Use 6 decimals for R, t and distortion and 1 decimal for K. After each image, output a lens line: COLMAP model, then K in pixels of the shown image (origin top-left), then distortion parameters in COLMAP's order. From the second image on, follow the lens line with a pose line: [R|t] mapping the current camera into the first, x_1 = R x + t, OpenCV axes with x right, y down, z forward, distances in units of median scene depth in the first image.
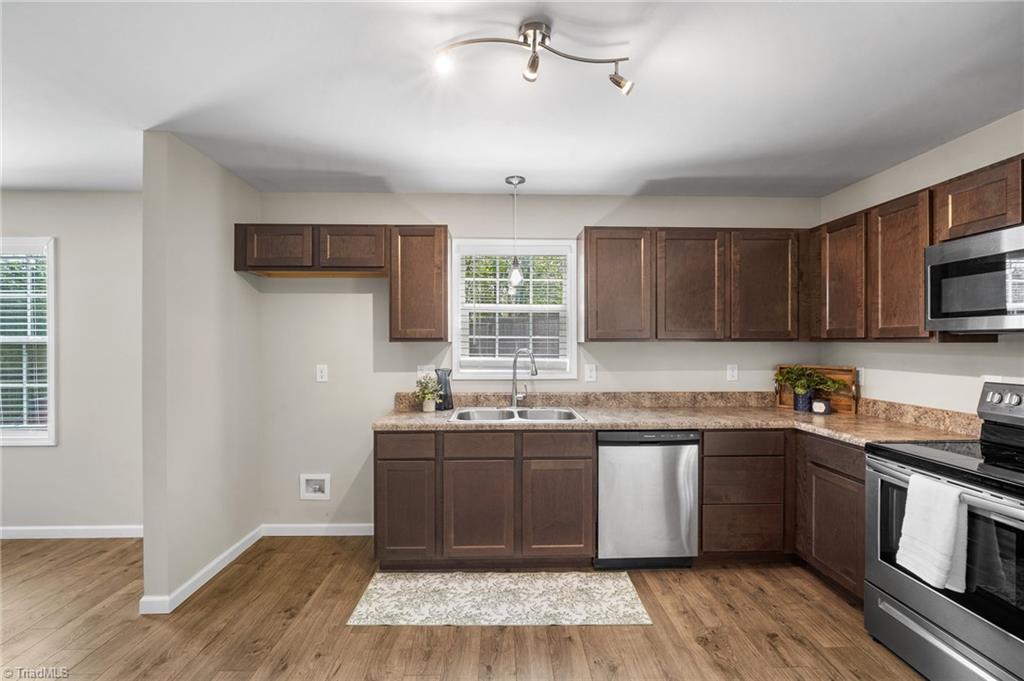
lens RADIAL K [[457.5, 0, 511.6], [0, 457.5, 347.9], [0, 0, 1]] dist [-0.006749, 0.000740]
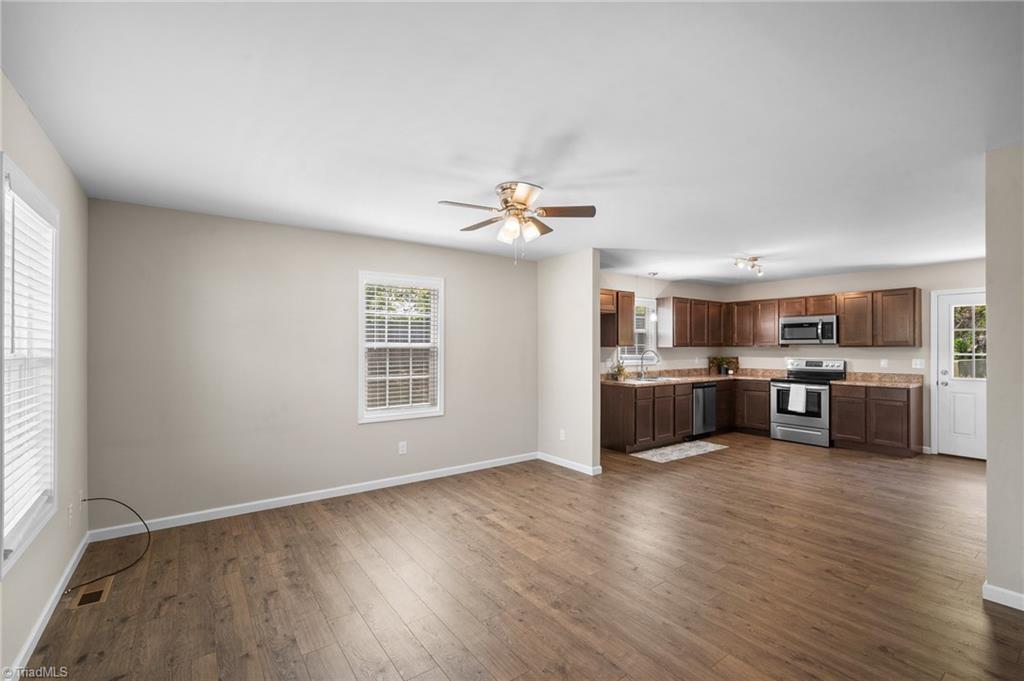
lens RADIAL K [[457.5, 0, 515.5], [0, 457.5, 343.4], [0, 0, 1]] dist [-0.006749, 0.000740]
pose [[0.818446, 0.003478, 0.574573, -1.704472], [0.004774, 0.999906, -0.012853, -0.004815], [-0.574564, 0.013262, 0.818352, -0.399820]]
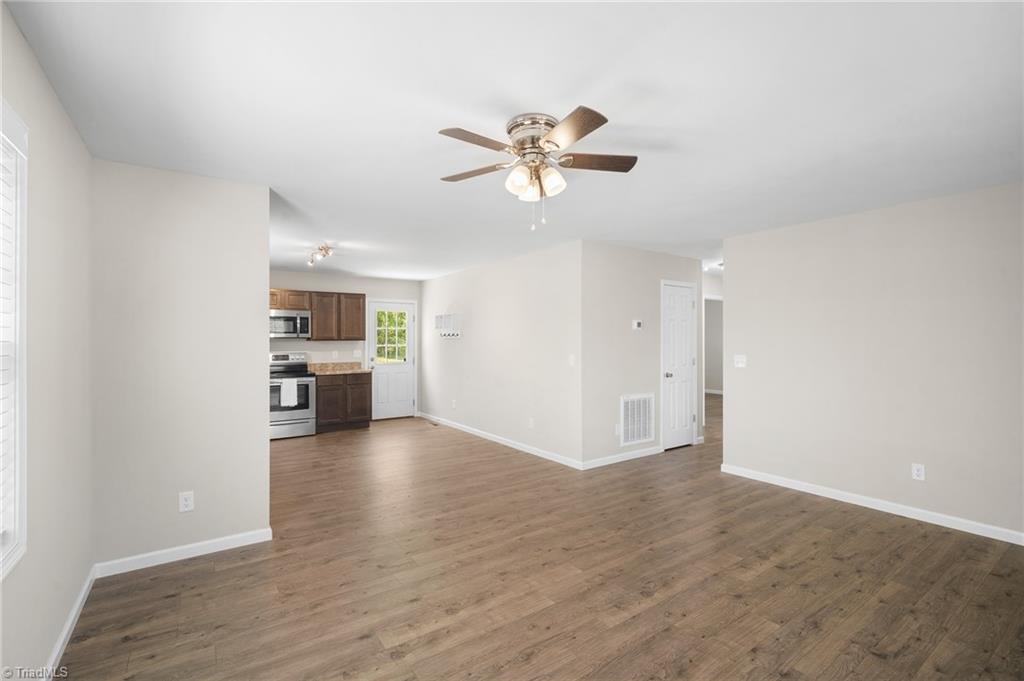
lens RADIAL K [[457.5, 0, 516.9], [0, 457.5, 342.8], [0, 0, 1]] dist [-0.006749, 0.000740]
pose [[-0.561187, -0.004385, 0.827677, -1.725599], [0.008093, 0.999909, 0.010785, -0.013680], [-0.827649, 0.012751, -0.561101, 0.838692]]
